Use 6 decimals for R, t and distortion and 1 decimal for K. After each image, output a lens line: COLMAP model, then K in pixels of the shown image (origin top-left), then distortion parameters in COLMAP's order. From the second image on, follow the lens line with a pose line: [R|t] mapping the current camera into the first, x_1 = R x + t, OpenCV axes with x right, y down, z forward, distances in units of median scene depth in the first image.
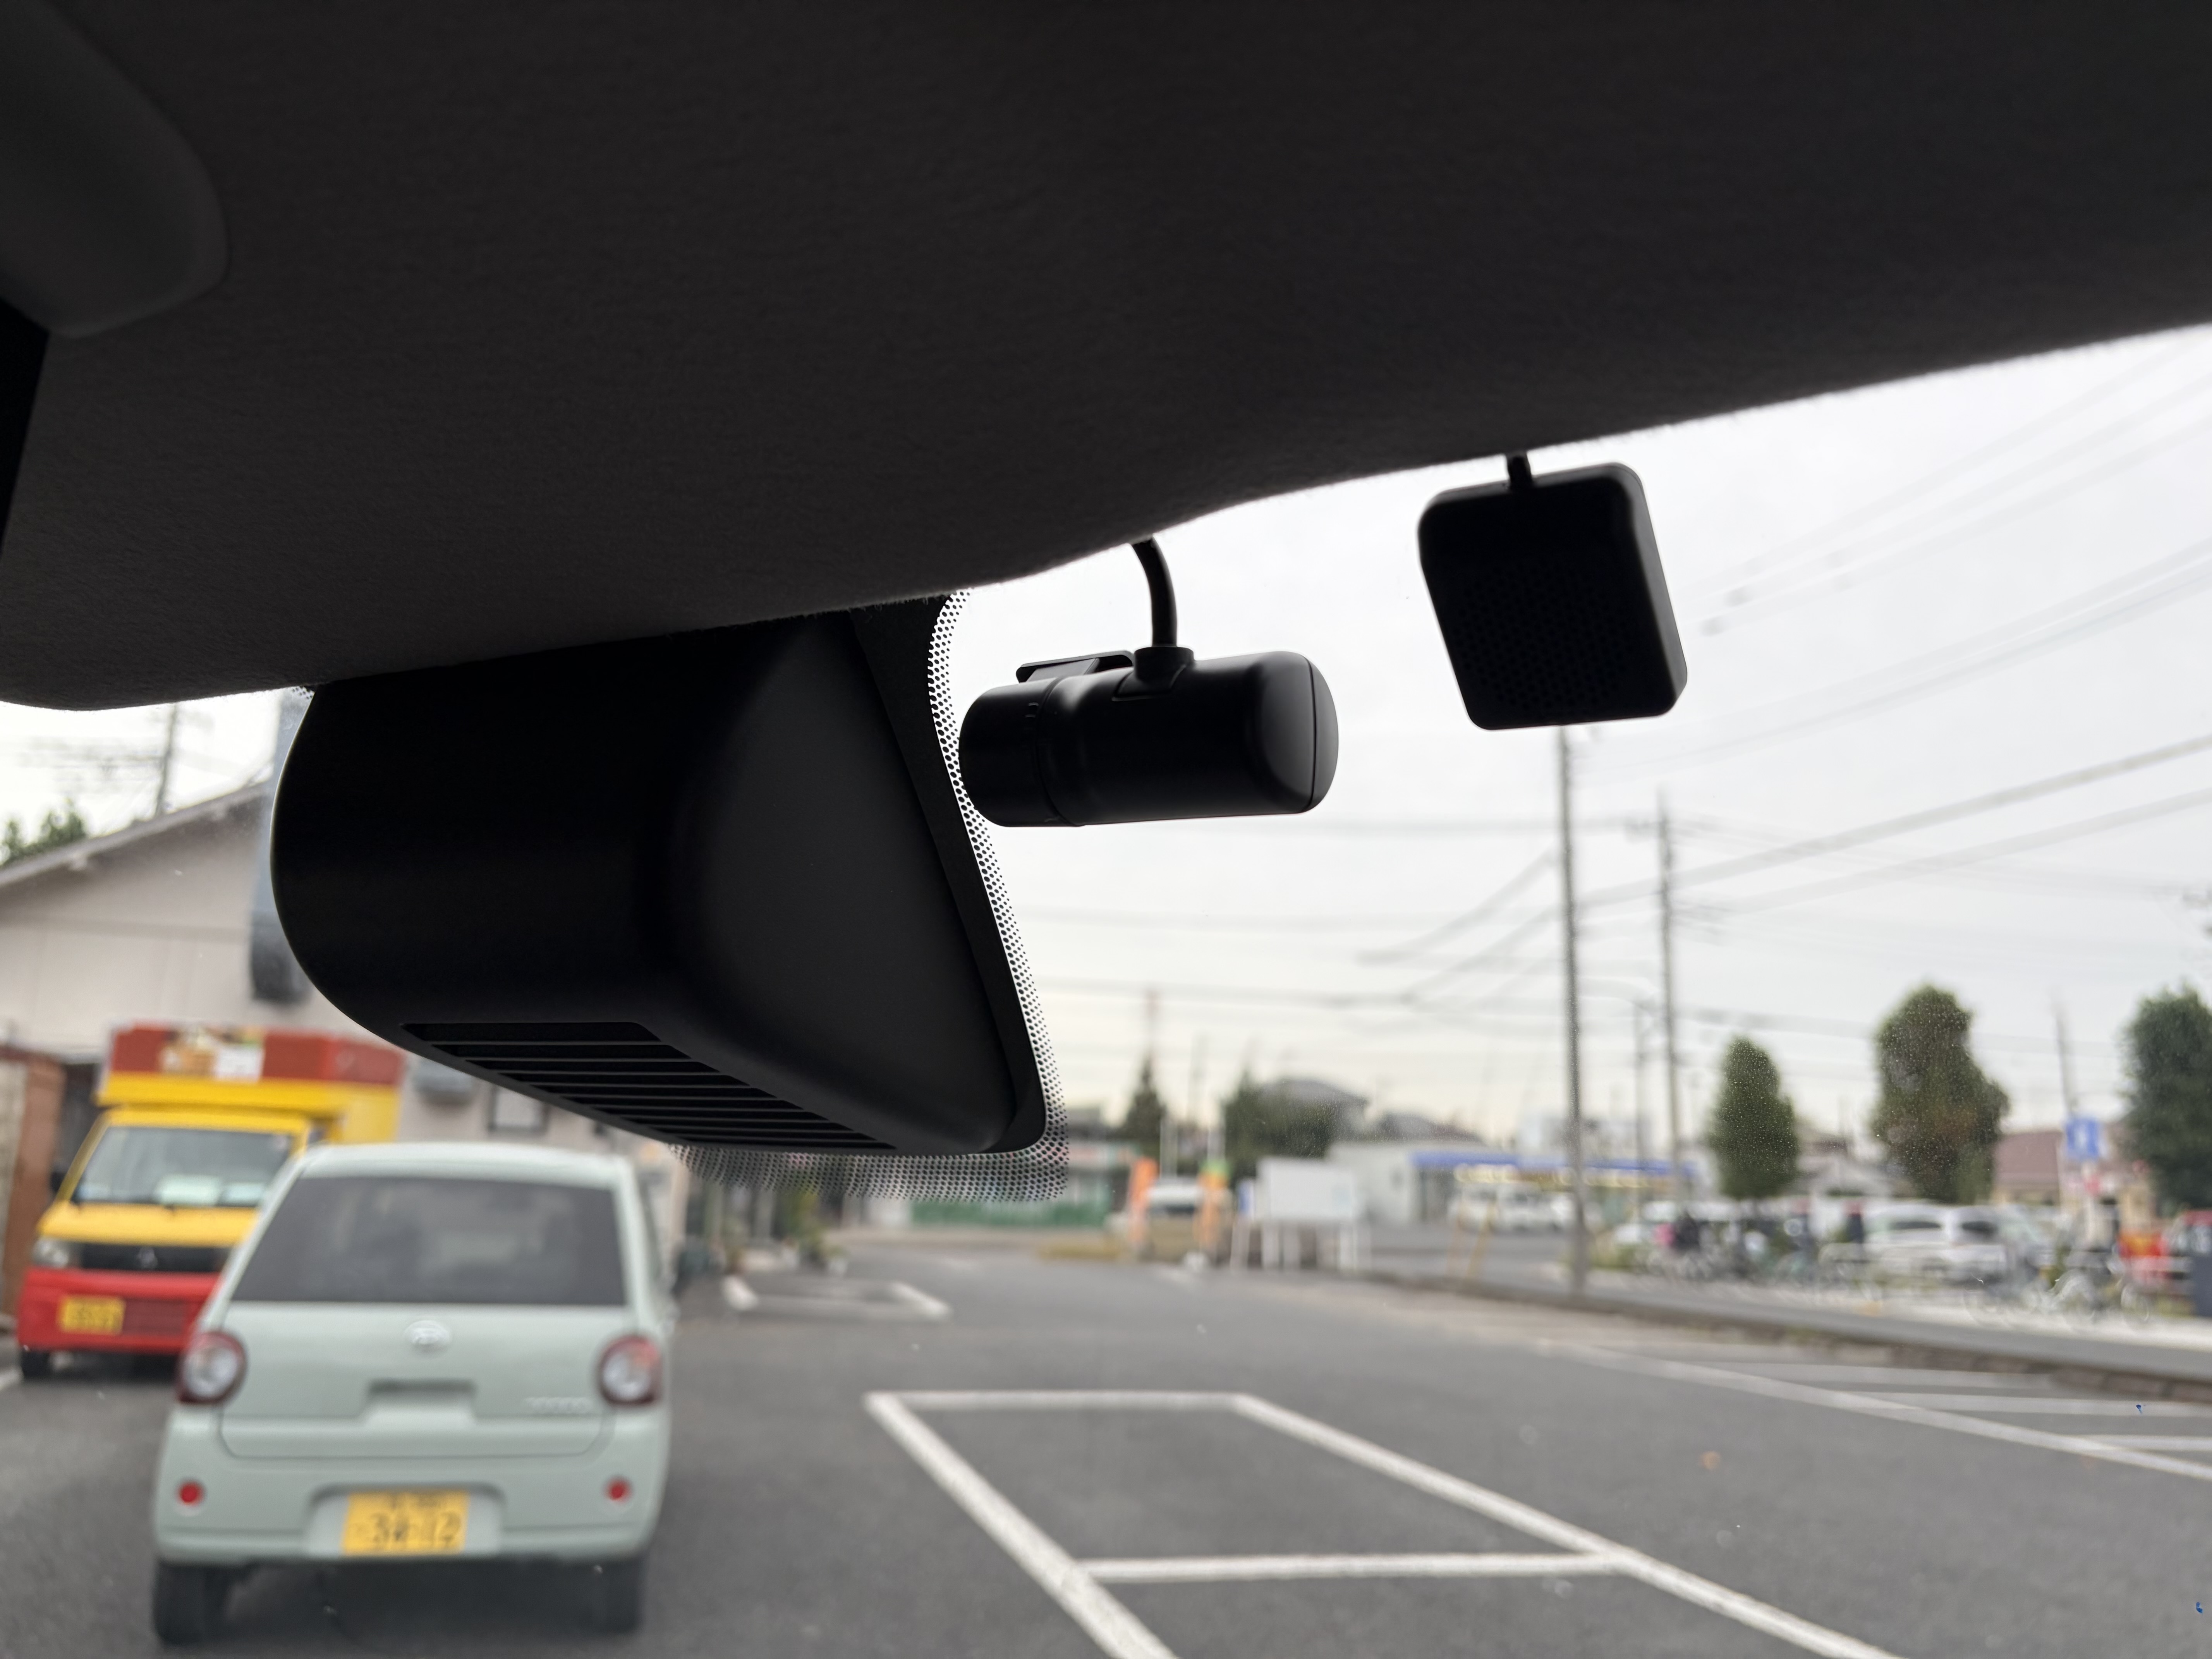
lens RADIAL K [[1707.5, 0, 1117.9], [0, 1707.5, 841.6], [0, 0, 1]] dist [0.048113, -0.056086]
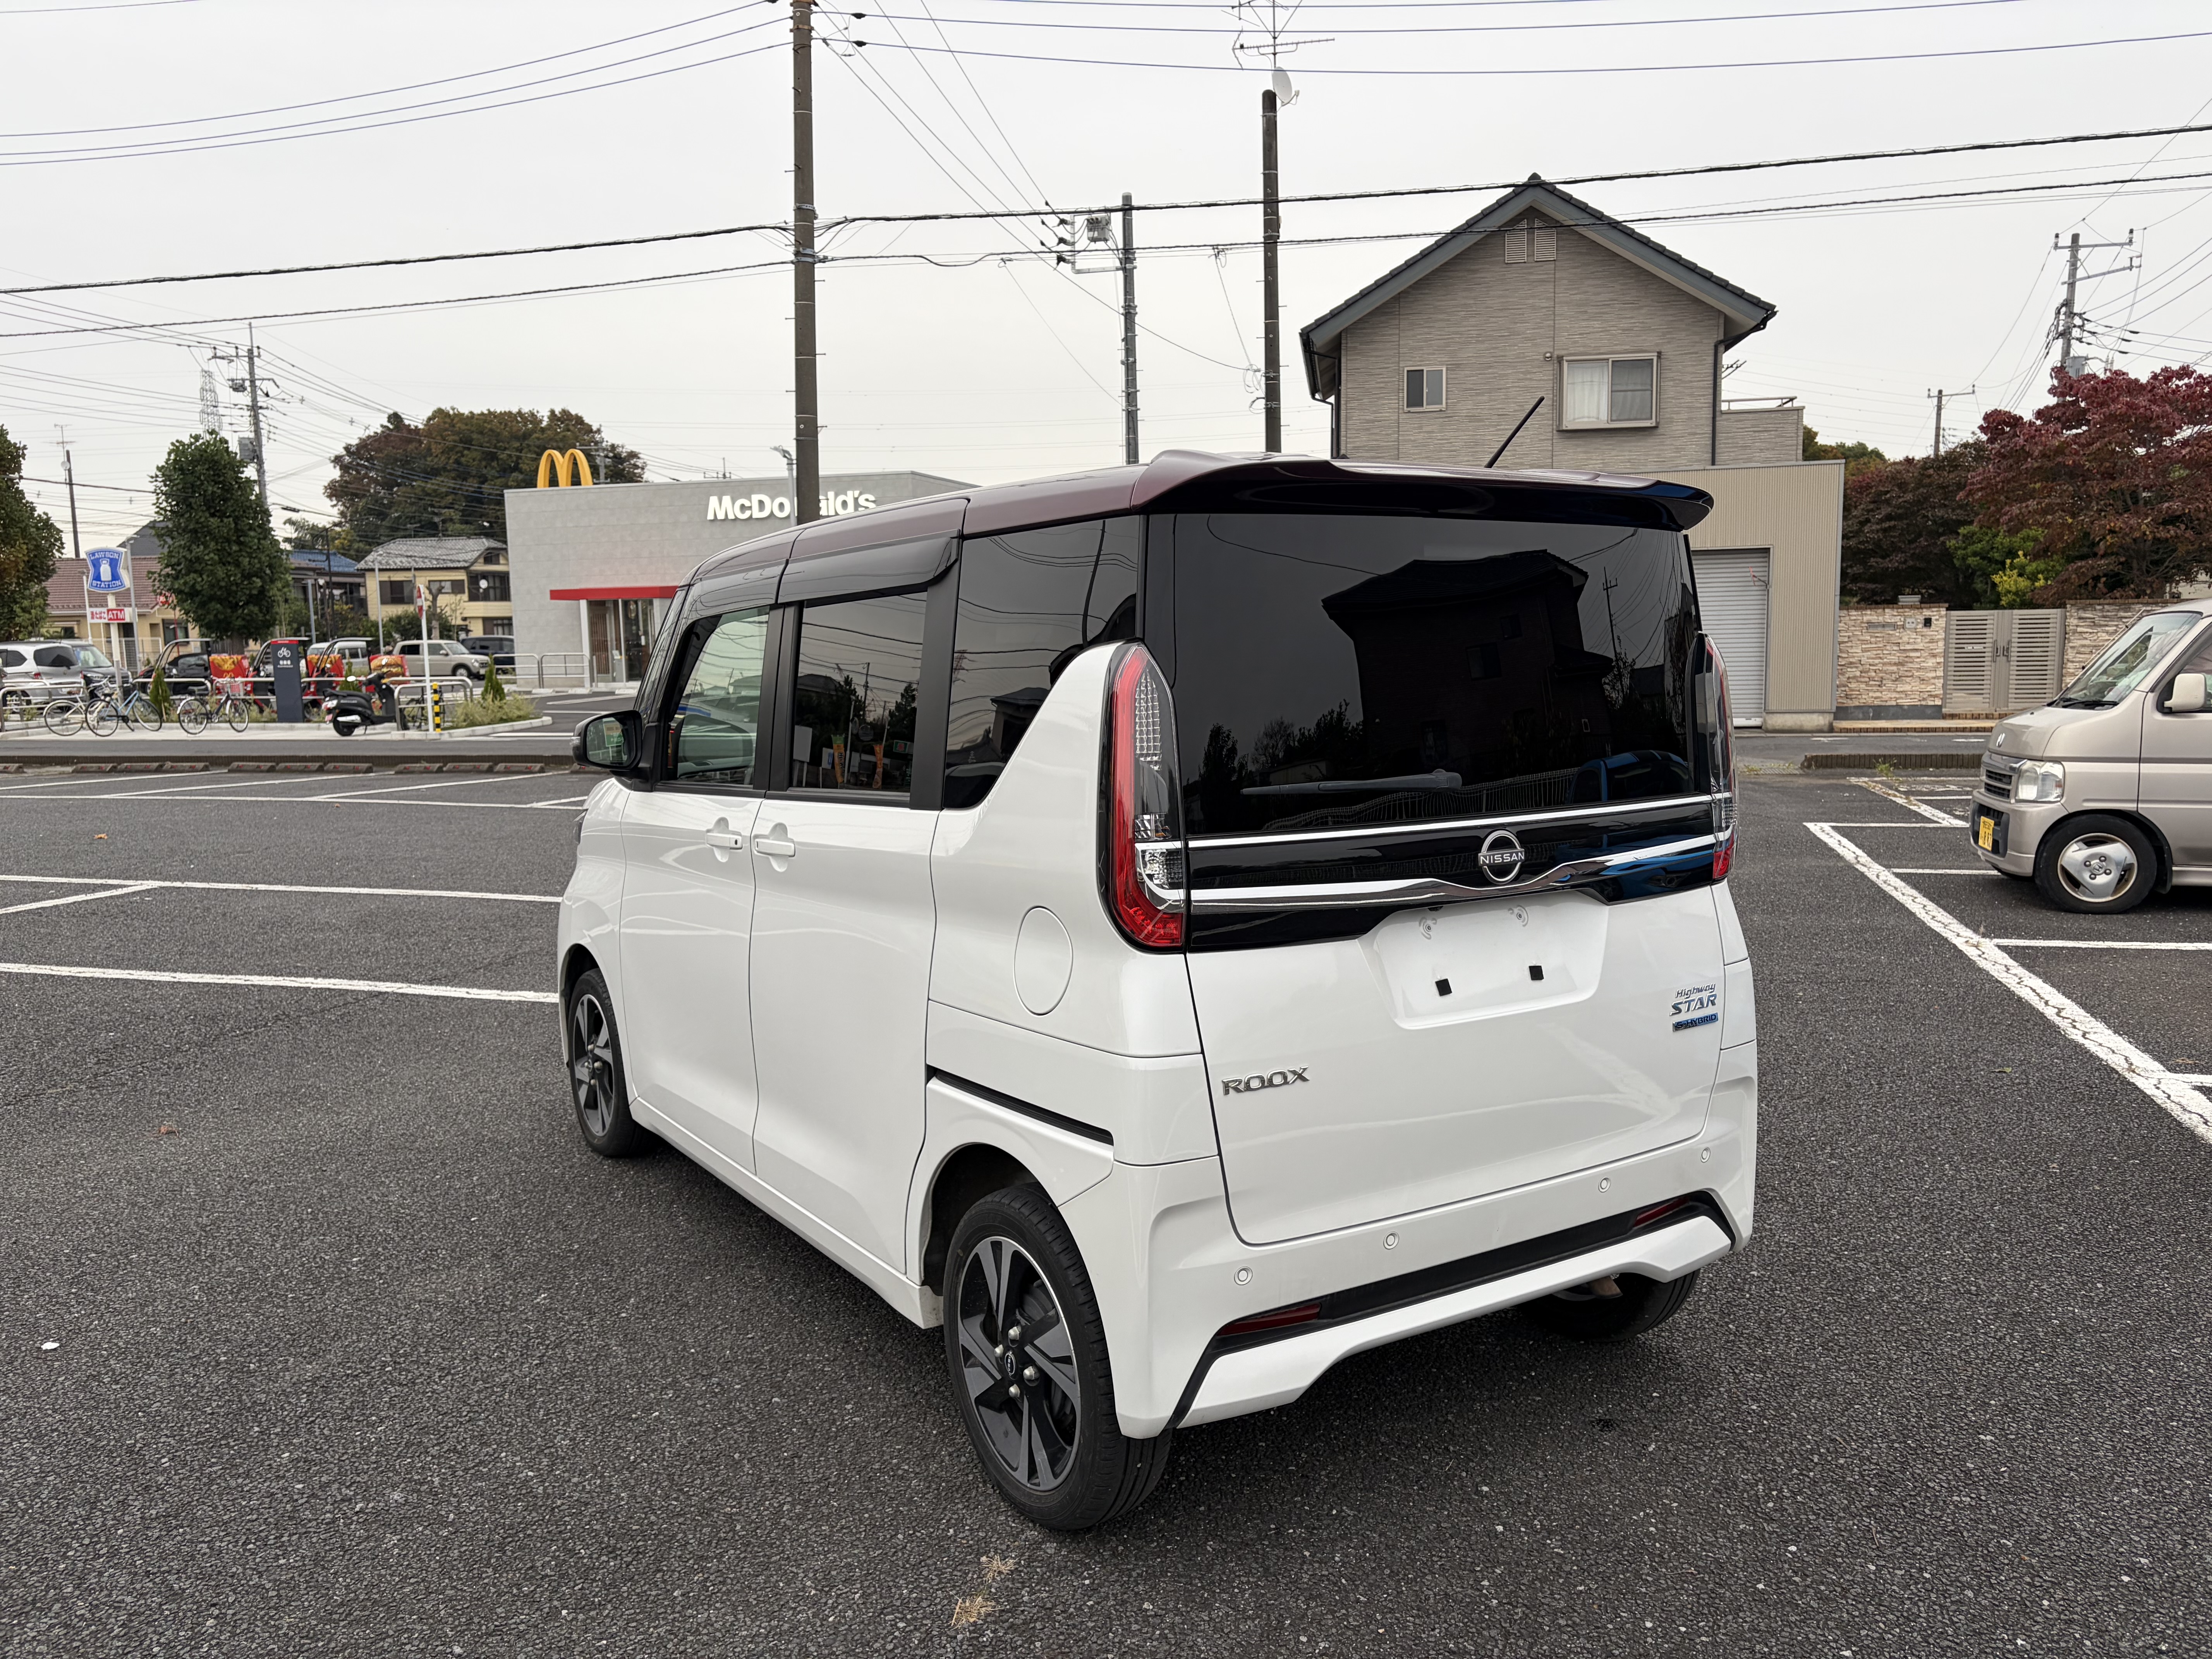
lens RADIAL K [[1707.5, 0, 1155.2], [0, 1707.5, 822.3], [0, 0, 1]] dist [0.048113, -0.056086]
pose [[0.467045, -0.131645, 0.874379, -0.104421], [-0.149292, 0.962919, 0.224719, -0.016621], [-0.871539, -0.235492, 0.430073, -0.064526]]
